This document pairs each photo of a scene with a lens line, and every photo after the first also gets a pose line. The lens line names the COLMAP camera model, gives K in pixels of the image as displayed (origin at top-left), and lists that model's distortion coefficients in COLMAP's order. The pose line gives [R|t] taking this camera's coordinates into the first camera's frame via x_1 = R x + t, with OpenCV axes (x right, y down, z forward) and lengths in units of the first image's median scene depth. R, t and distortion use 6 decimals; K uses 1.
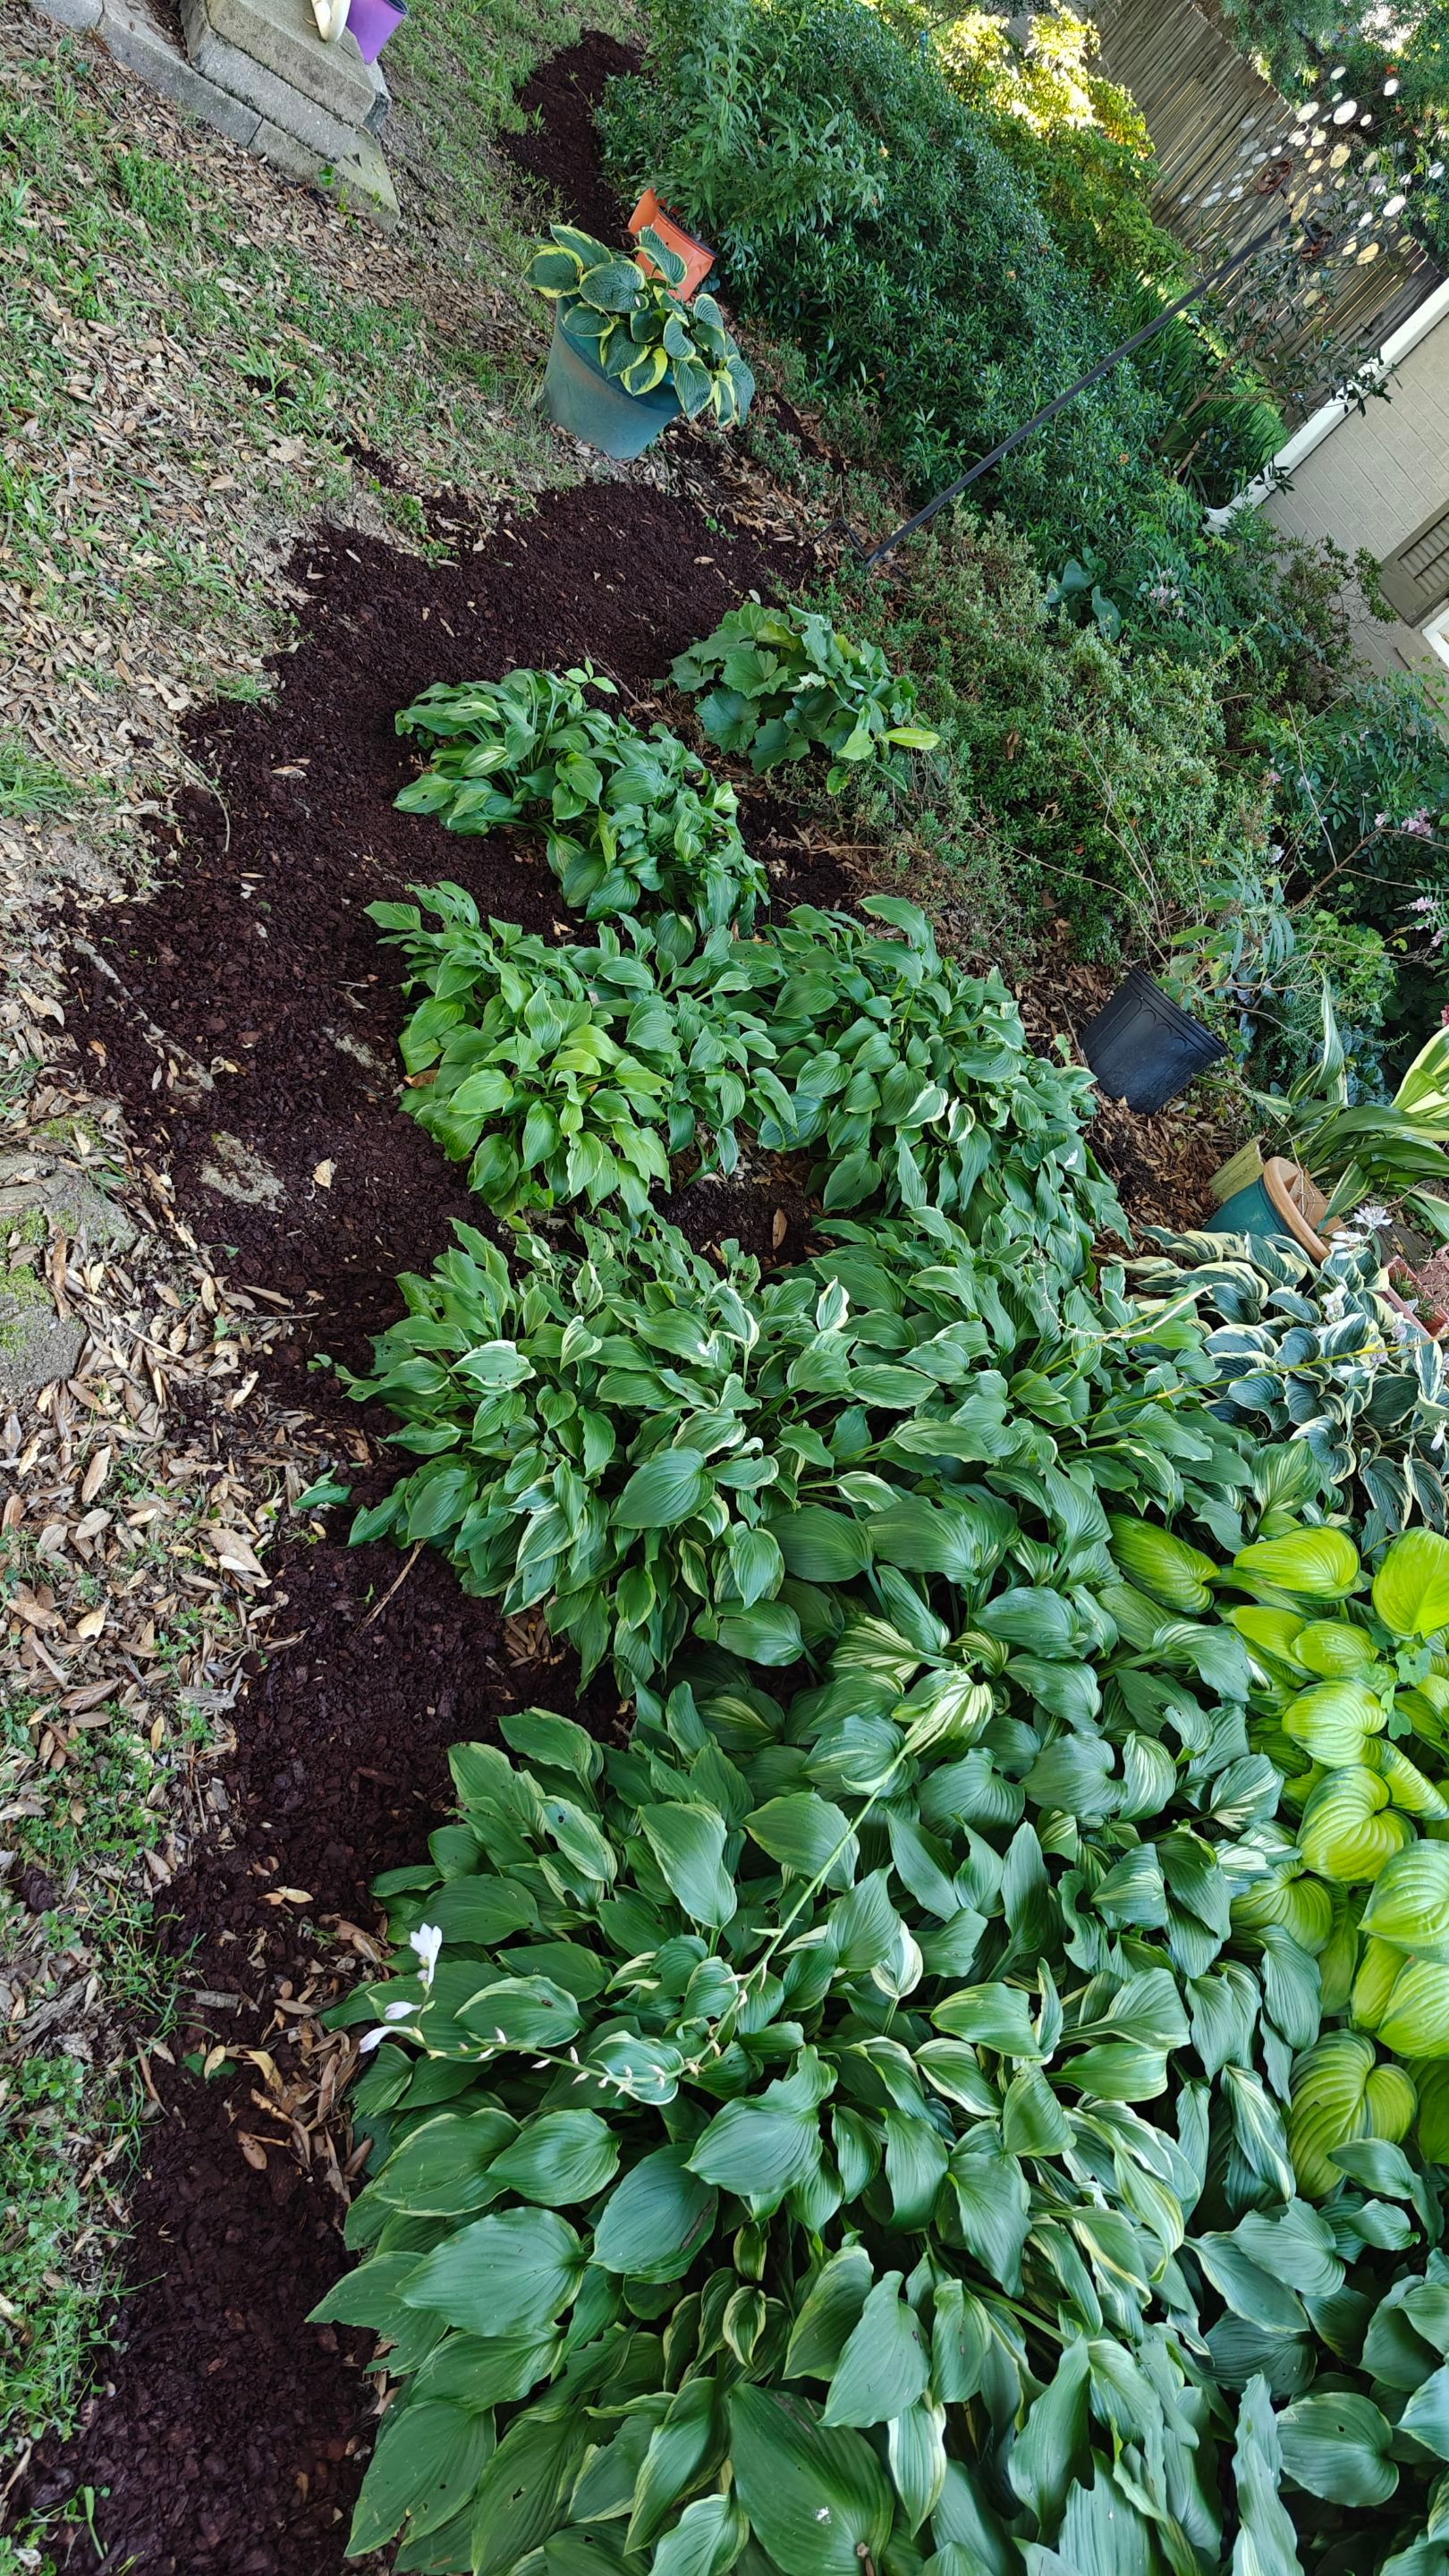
lens RADIAL K [[1819.6, 0, 719.2], [0, 1819.6, 1287.4], [0, 0, 1]] dist [0.043523, -0.045696]
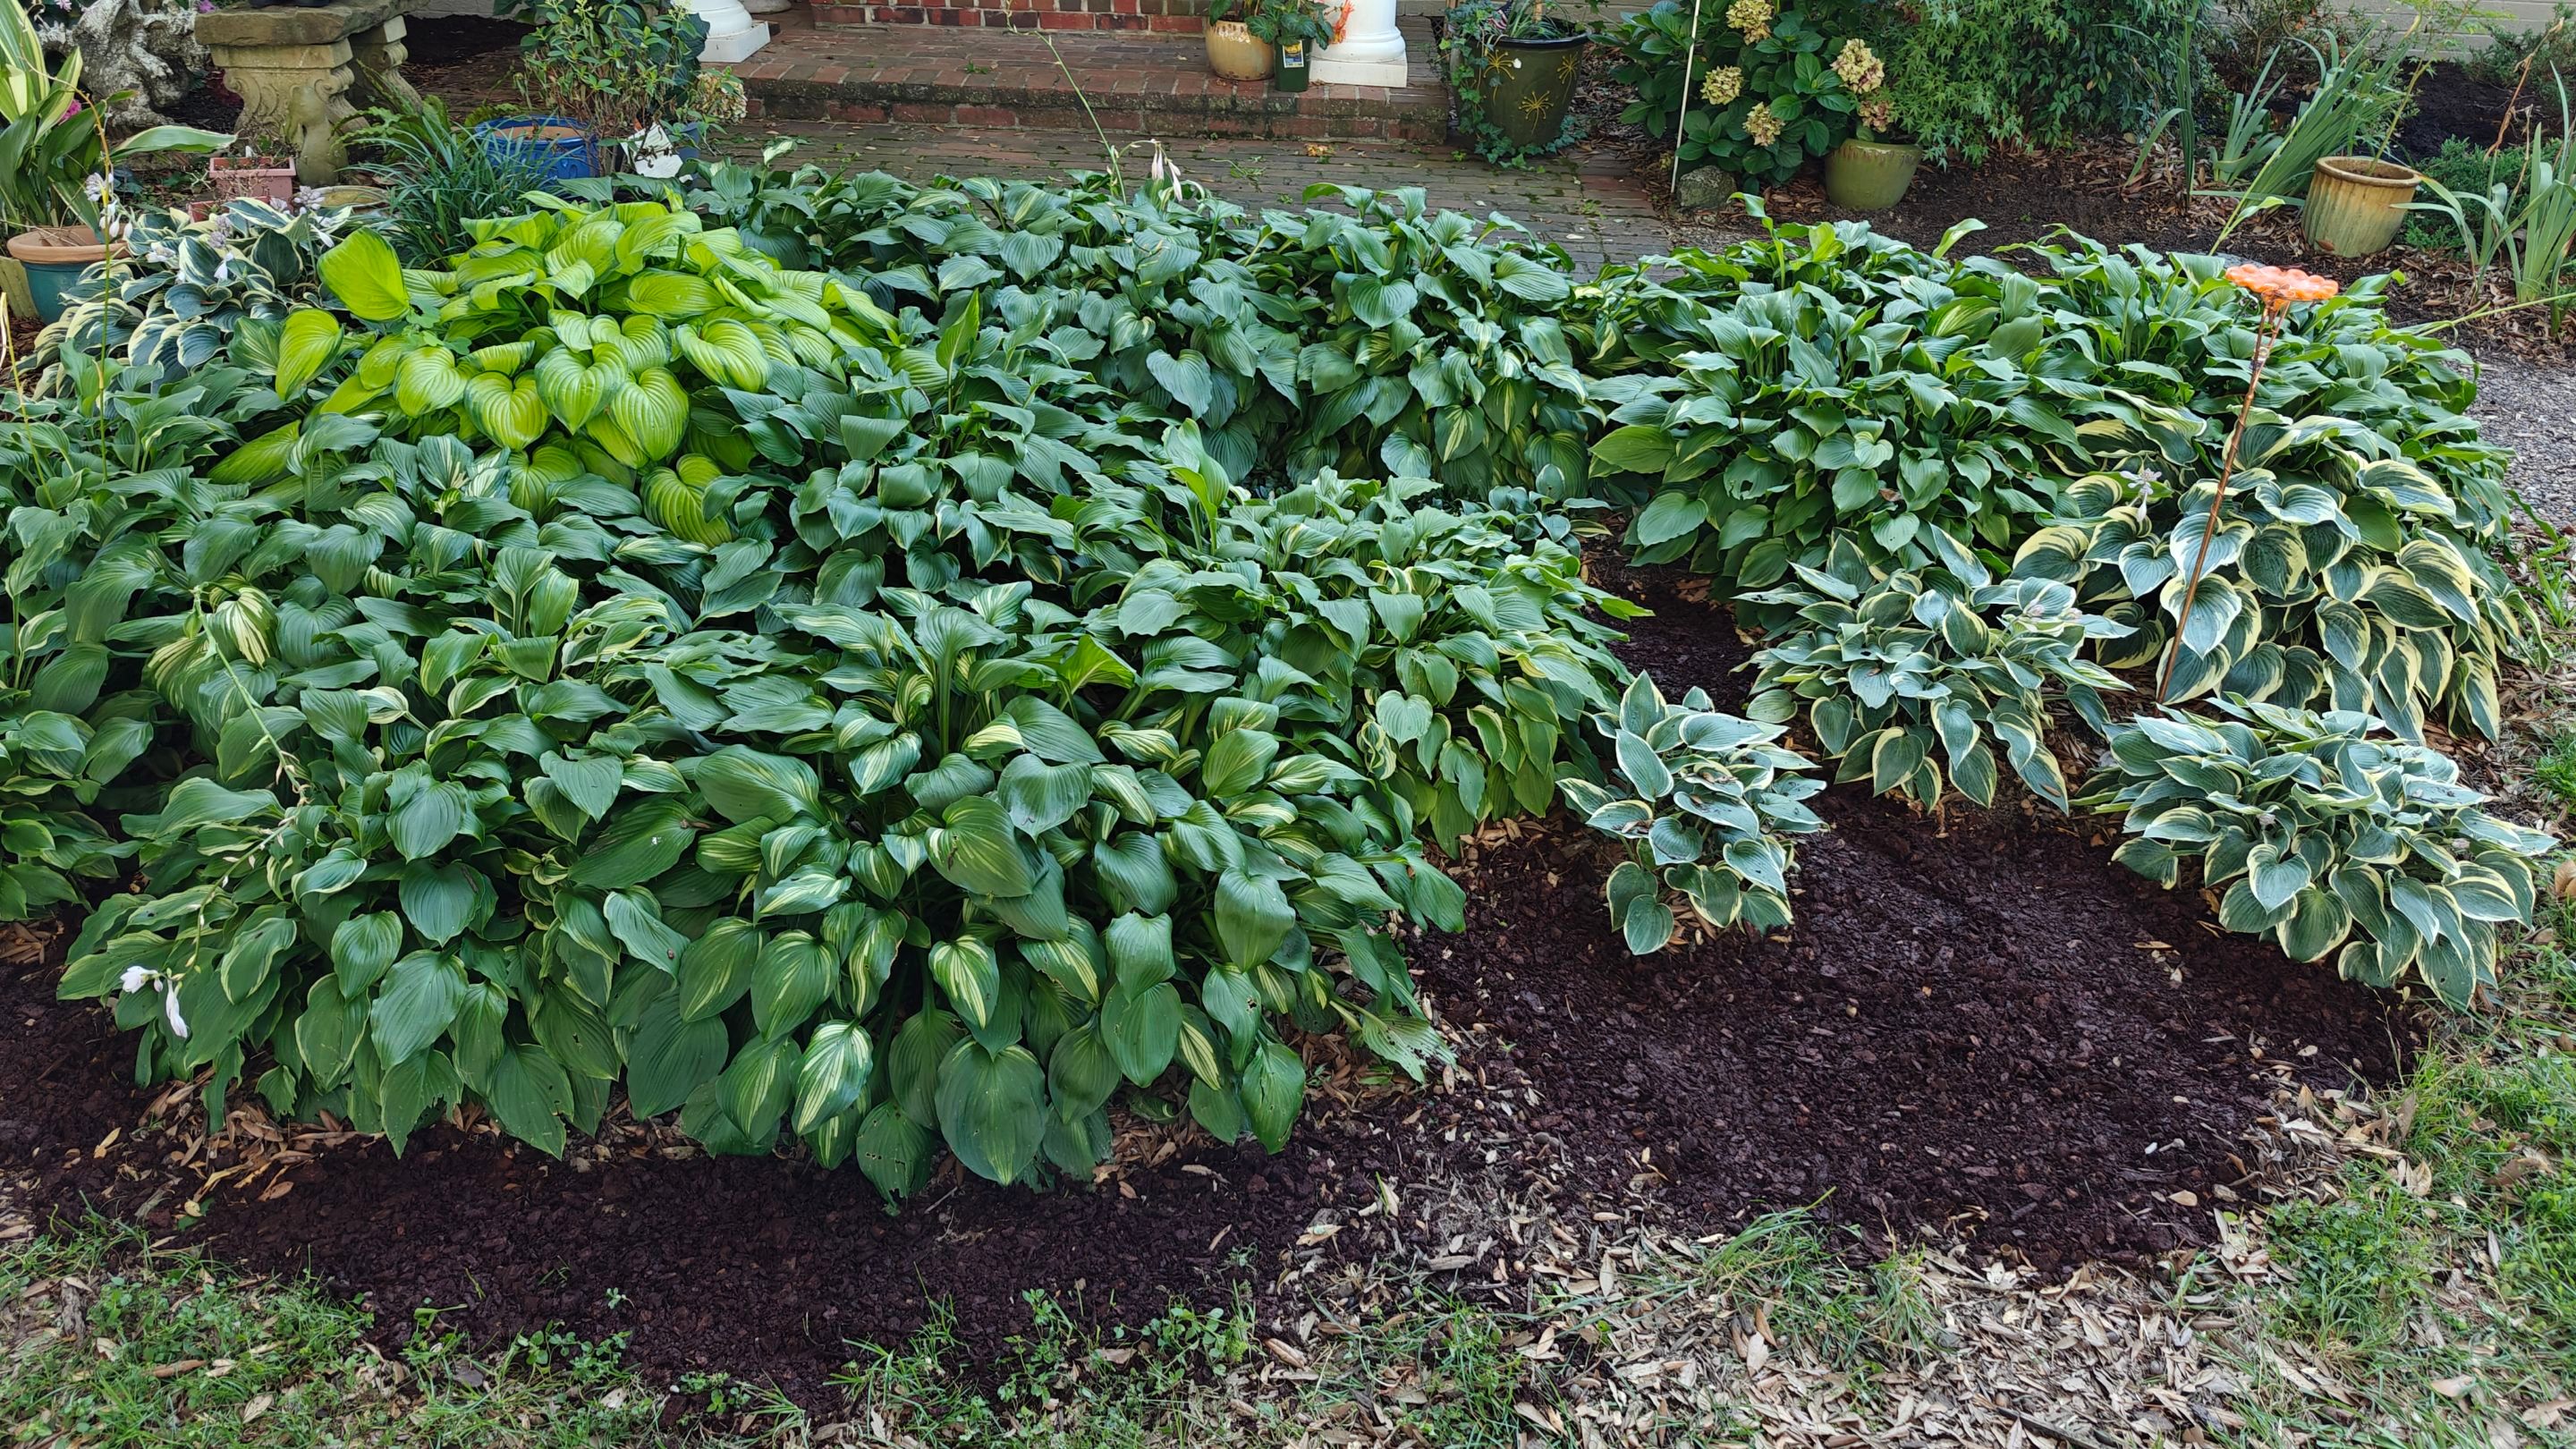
lens RADIAL K [[1819.6, 0, 1295.2], [0, 1819.6, 722.8], [0, 0, 1]] dist [0.043523, -0.045696]
pose [[0.271596, -0.906511, 0.323223, -0.140422], [0.783928, 0.403202, 0.472106, 0.227578], [-0.558294, 0.125162, 0.820148, -0.387161]]
